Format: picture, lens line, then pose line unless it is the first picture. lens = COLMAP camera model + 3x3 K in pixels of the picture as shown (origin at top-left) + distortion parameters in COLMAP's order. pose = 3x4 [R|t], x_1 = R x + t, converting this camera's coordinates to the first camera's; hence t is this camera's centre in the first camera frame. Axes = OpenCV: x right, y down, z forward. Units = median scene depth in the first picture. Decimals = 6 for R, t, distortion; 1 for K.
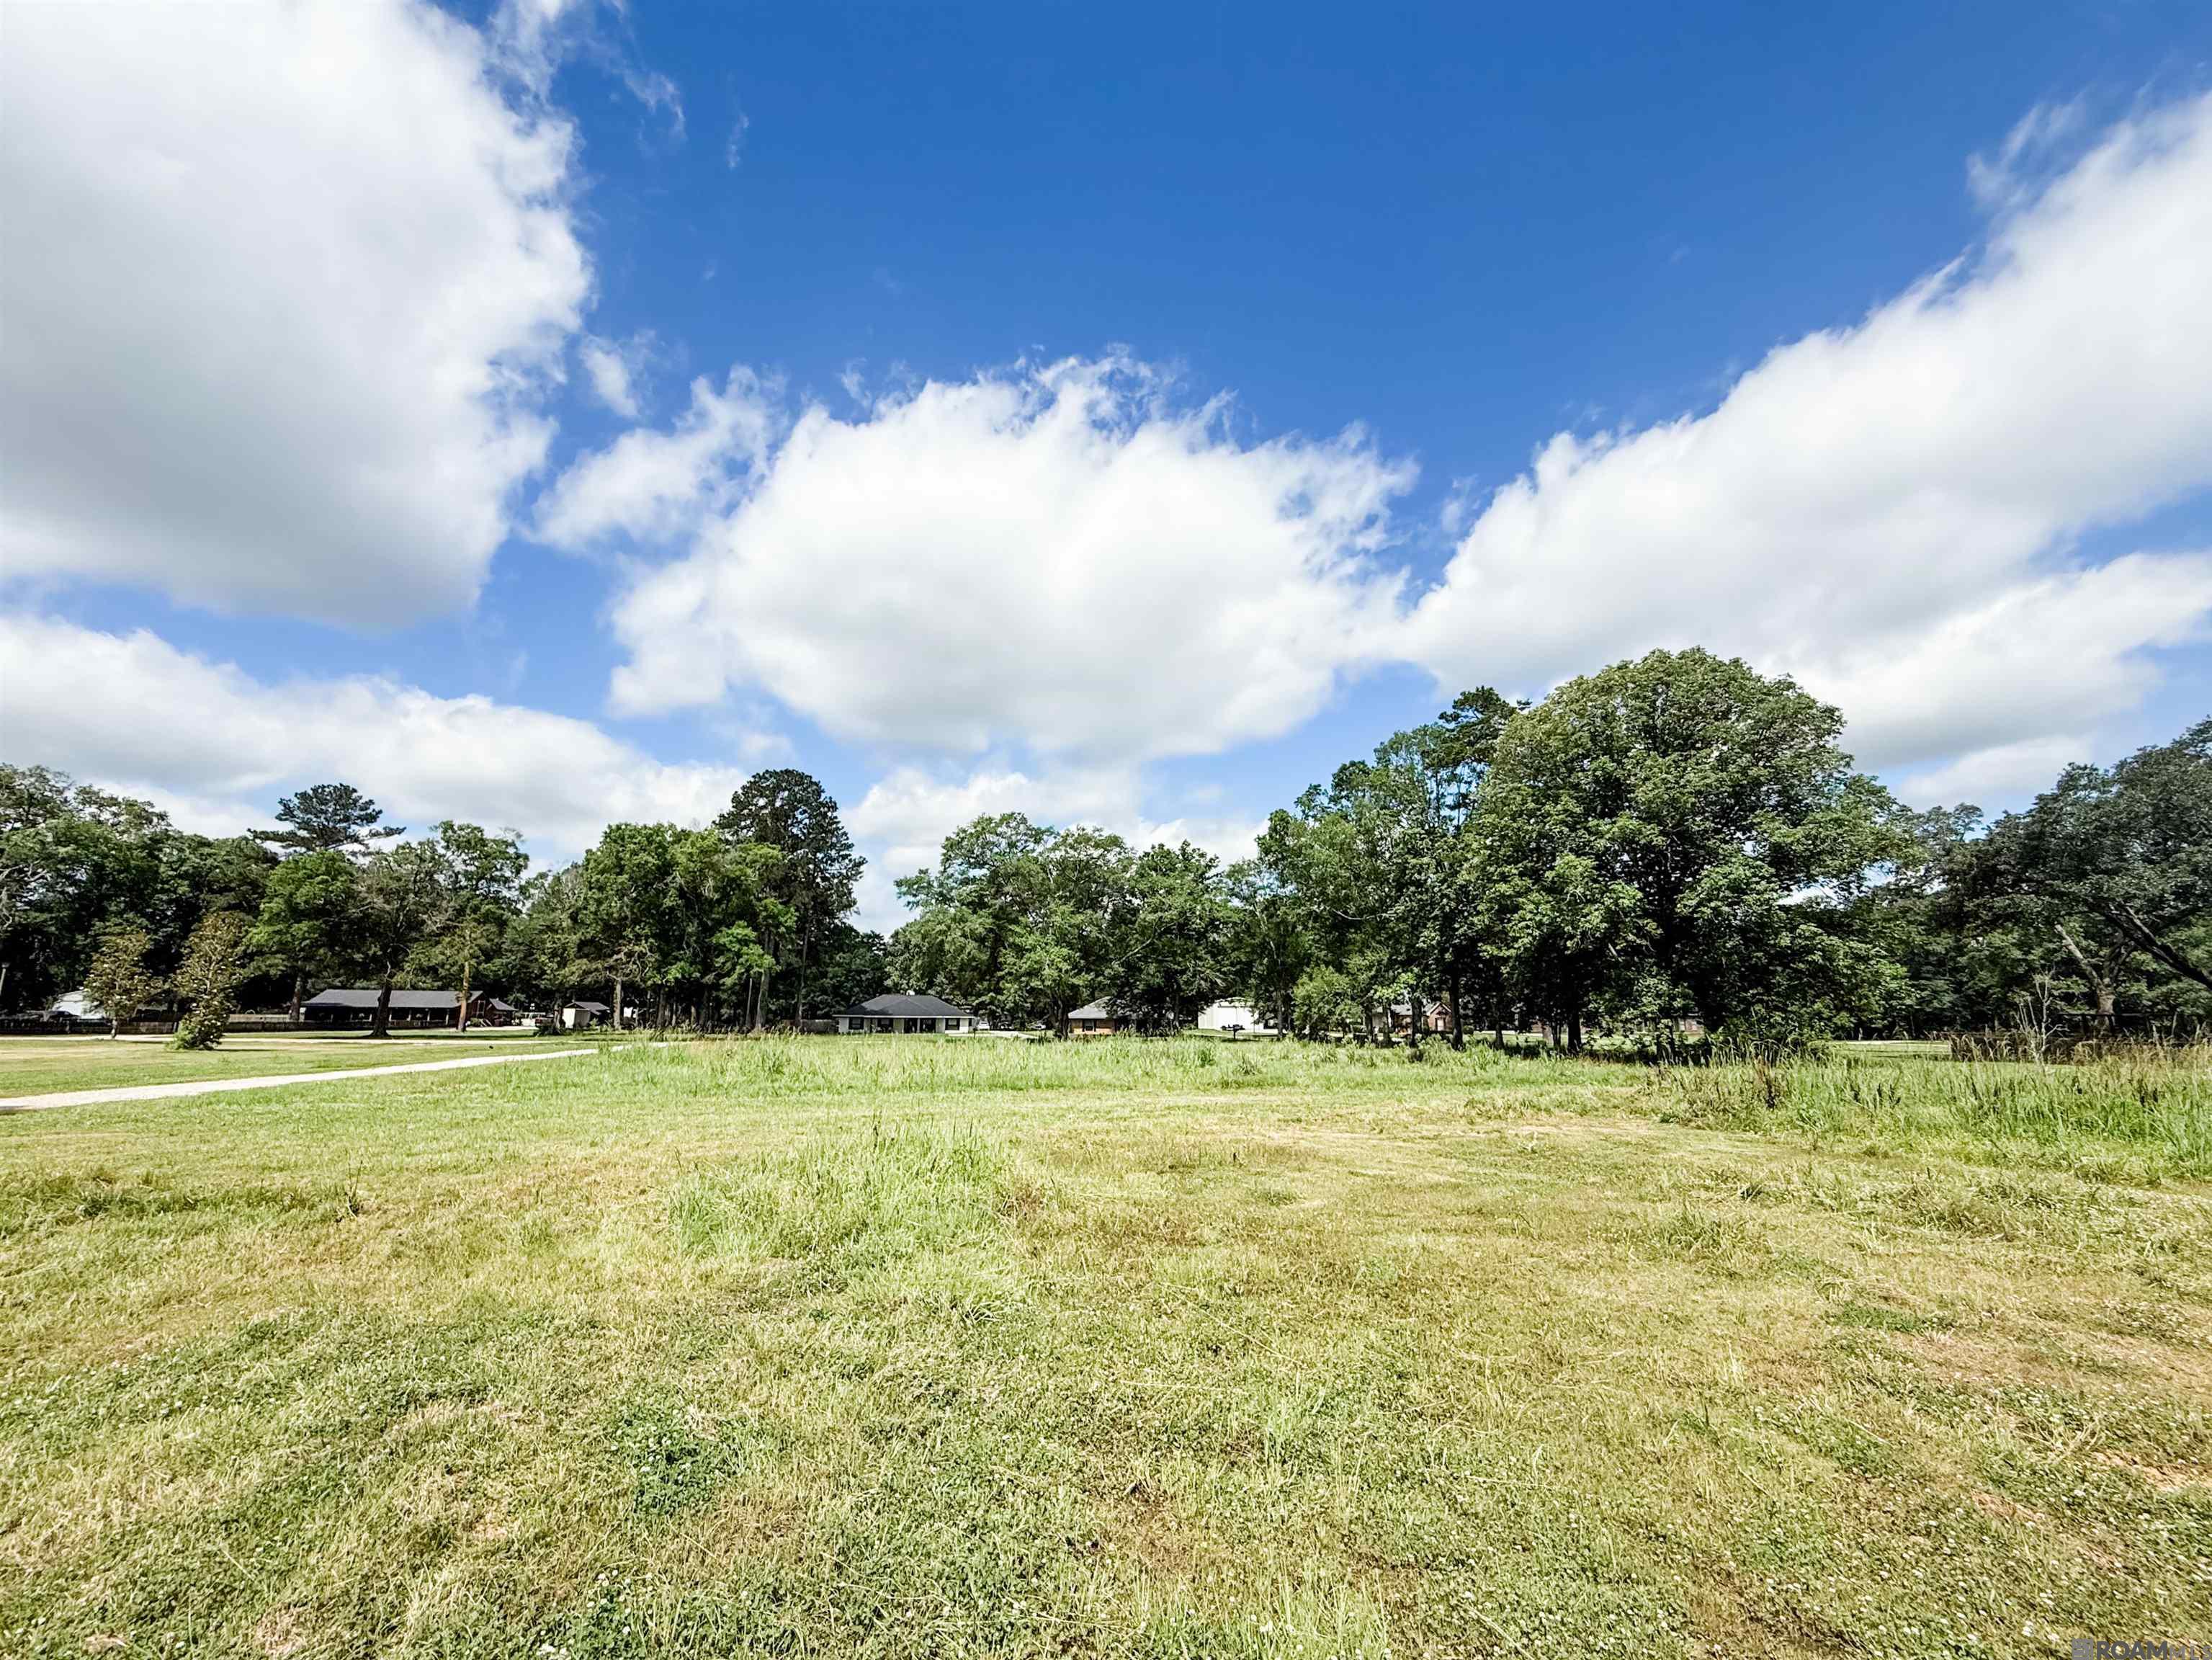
lens RADIAL K [[912.4, 0, 1105.2], [0, 912.4, 828.4], [0, 0, 1]] dist [0.000370, 0.000131]
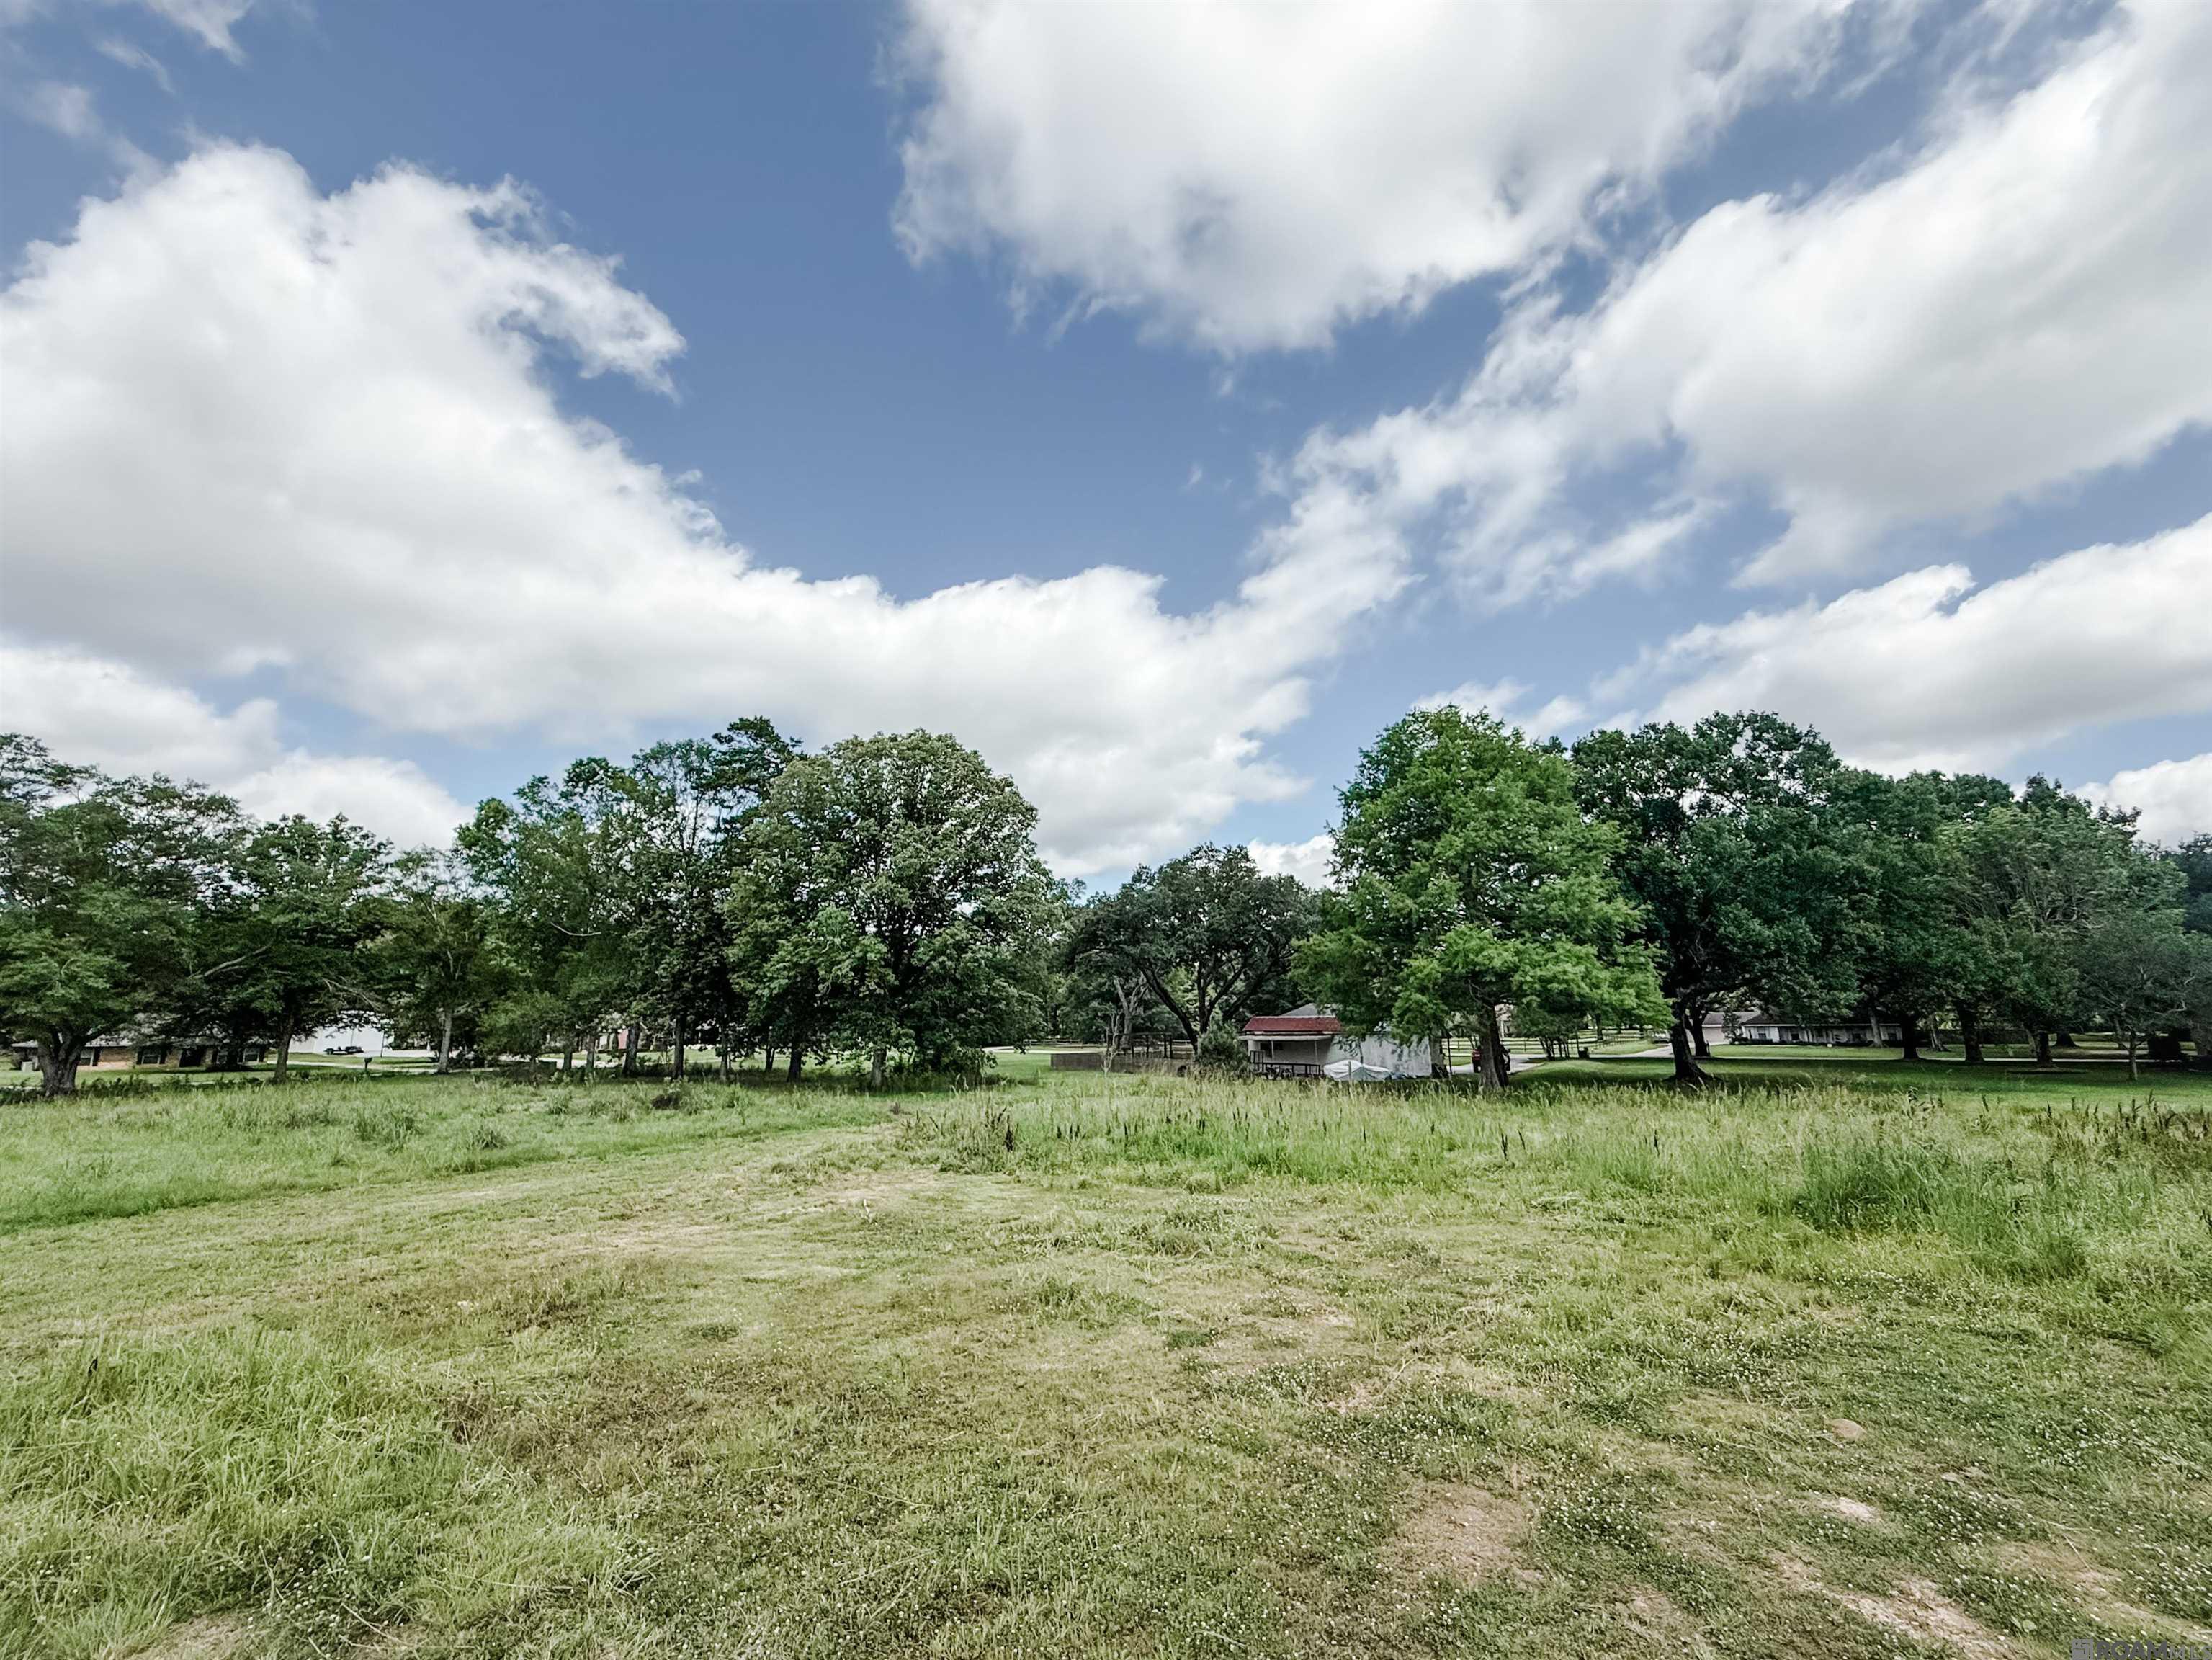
lens RADIAL K [[939.4, 0, 1106.0], [0, 939.4, 830.0], [0, 0, 1]] dist [-0.000978, 0.000216]
pose [[0.680310, 0.138219, 0.719774, -0.059710], [-0.138859, 0.988577, -0.058591, -0.024868], [-0.719650, -0.060087, 0.691732, 0.000657]]
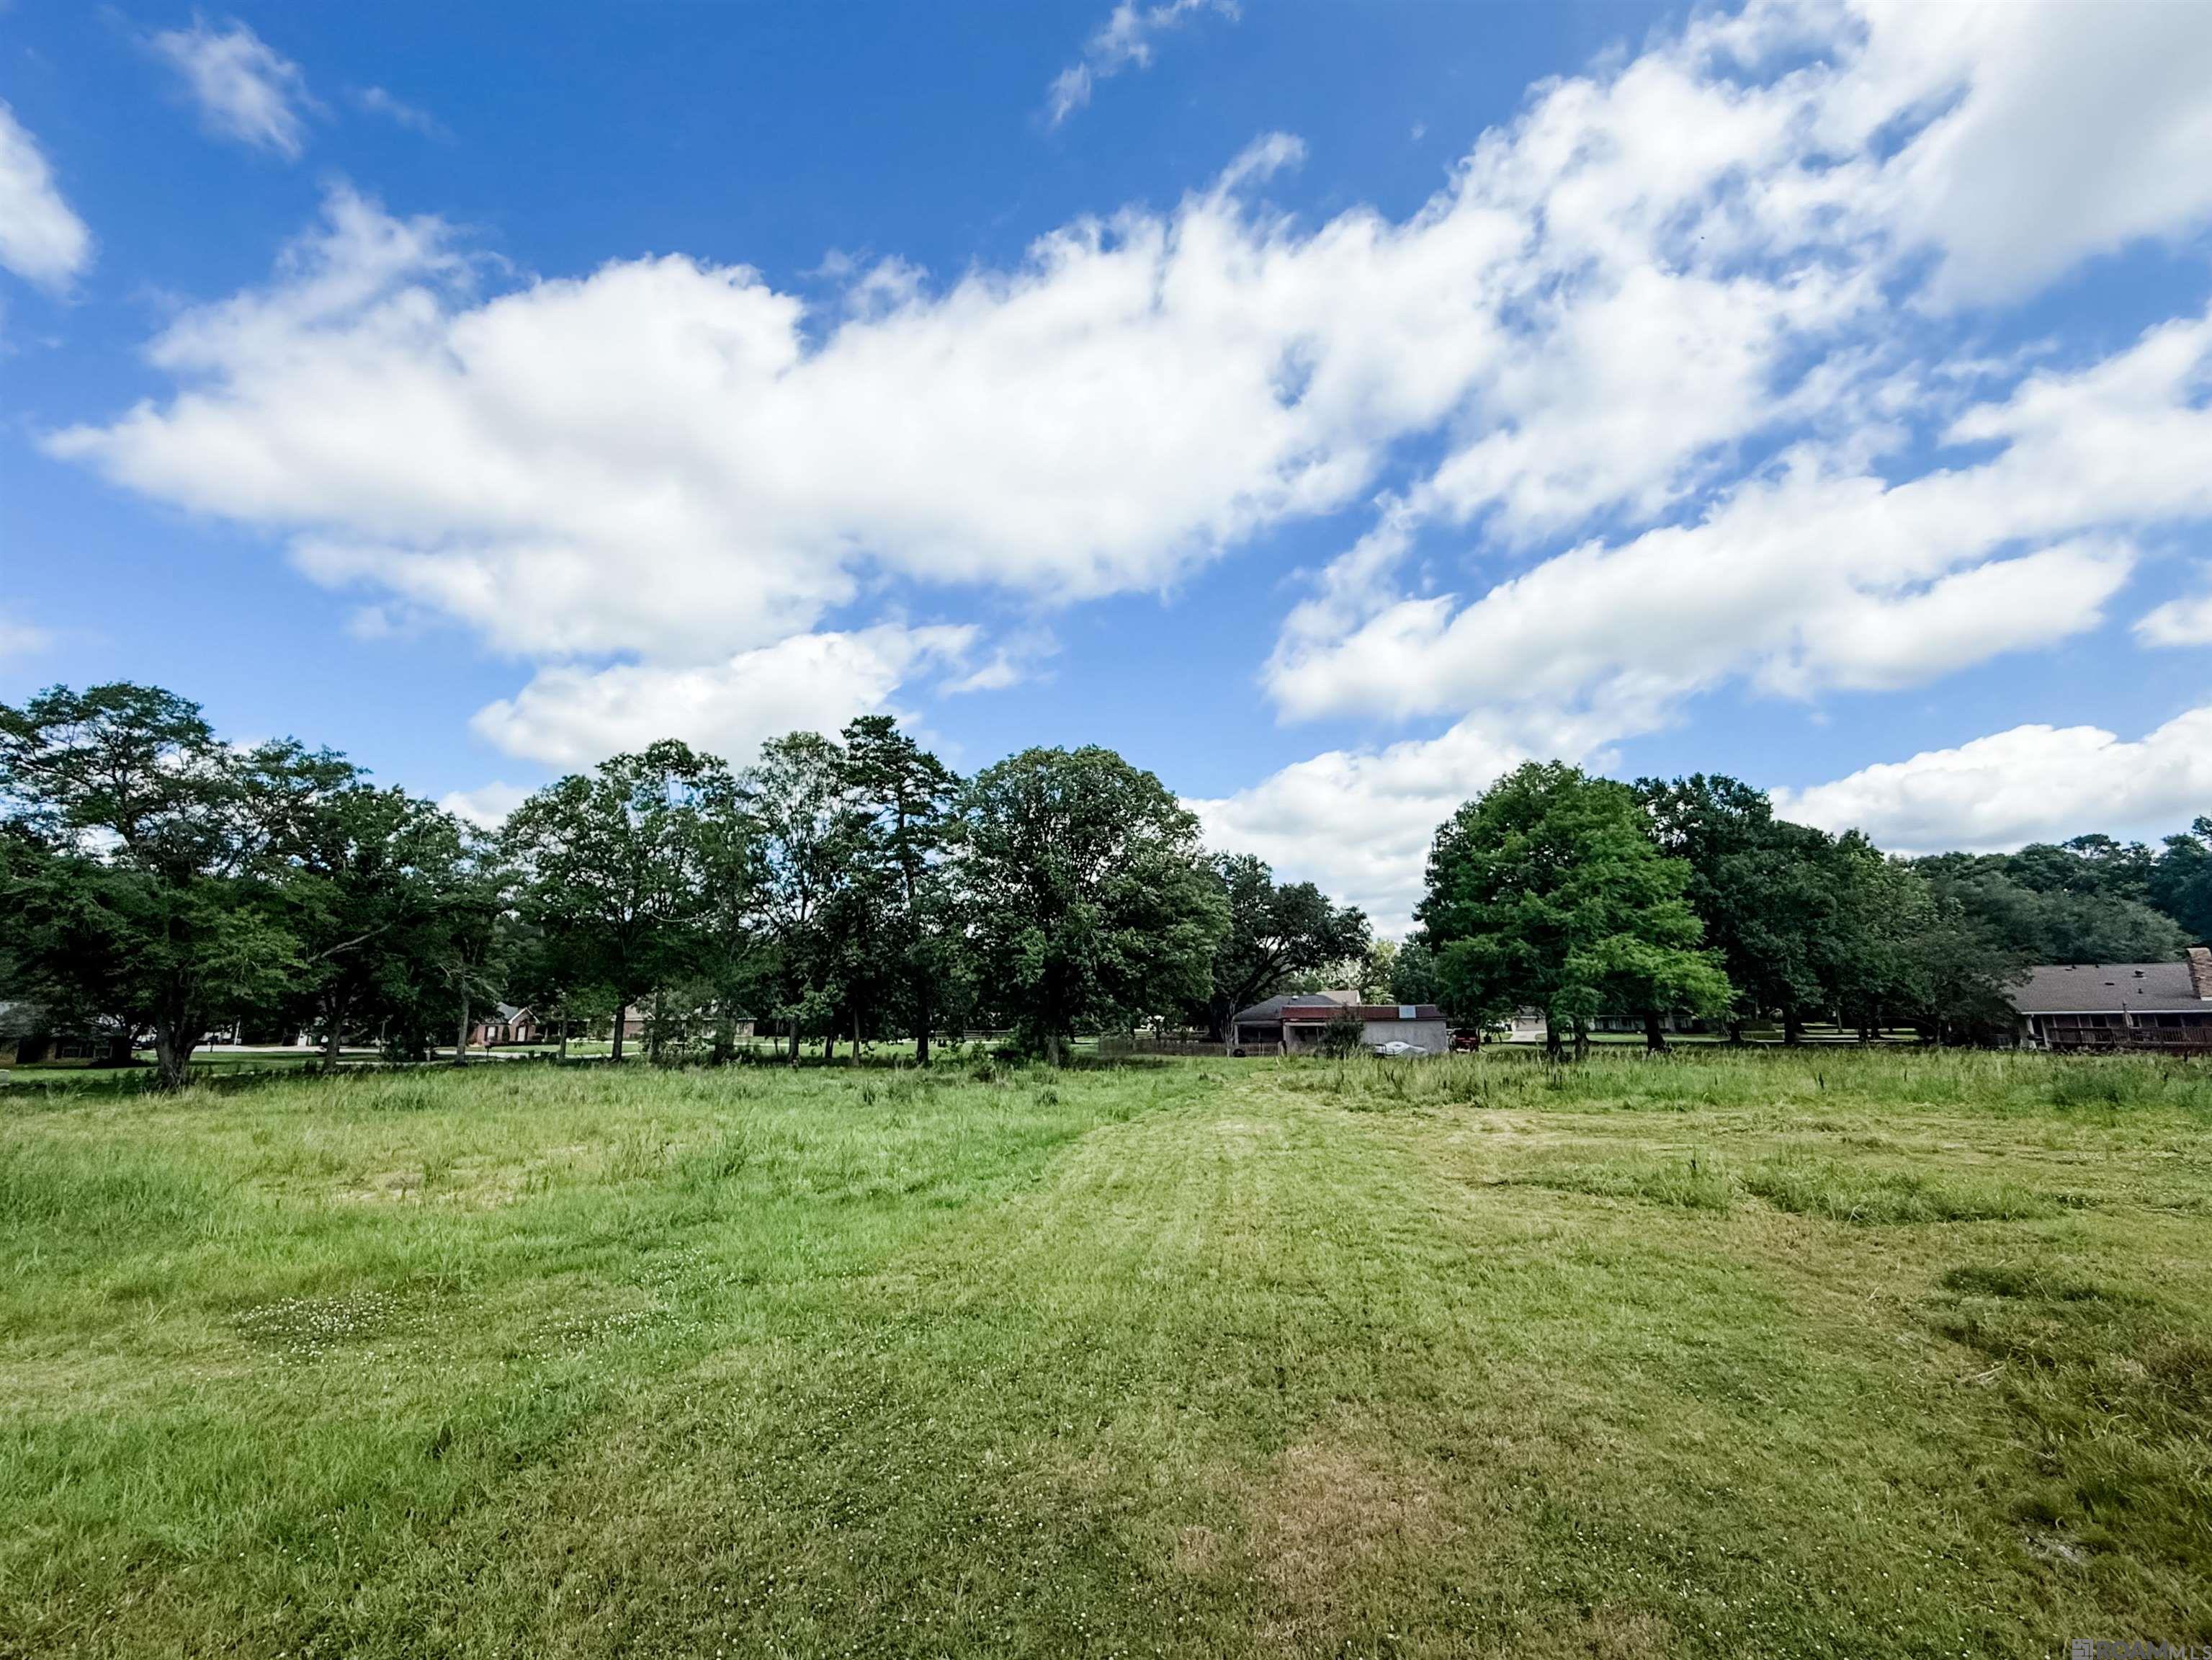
lens RADIAL K [[939.4, 0, 1106.0], [0, 939.4, 830.0], [0, 0, 1]] dist [-0.000978, 0.000216]
pose [[0.492160, 0.160872, 0.855511, -0.386772], [-0.168774, 0.981762, -0.087520, 0.026662], [-0.853987, -0.101314, 0.510335, 0.229411]]
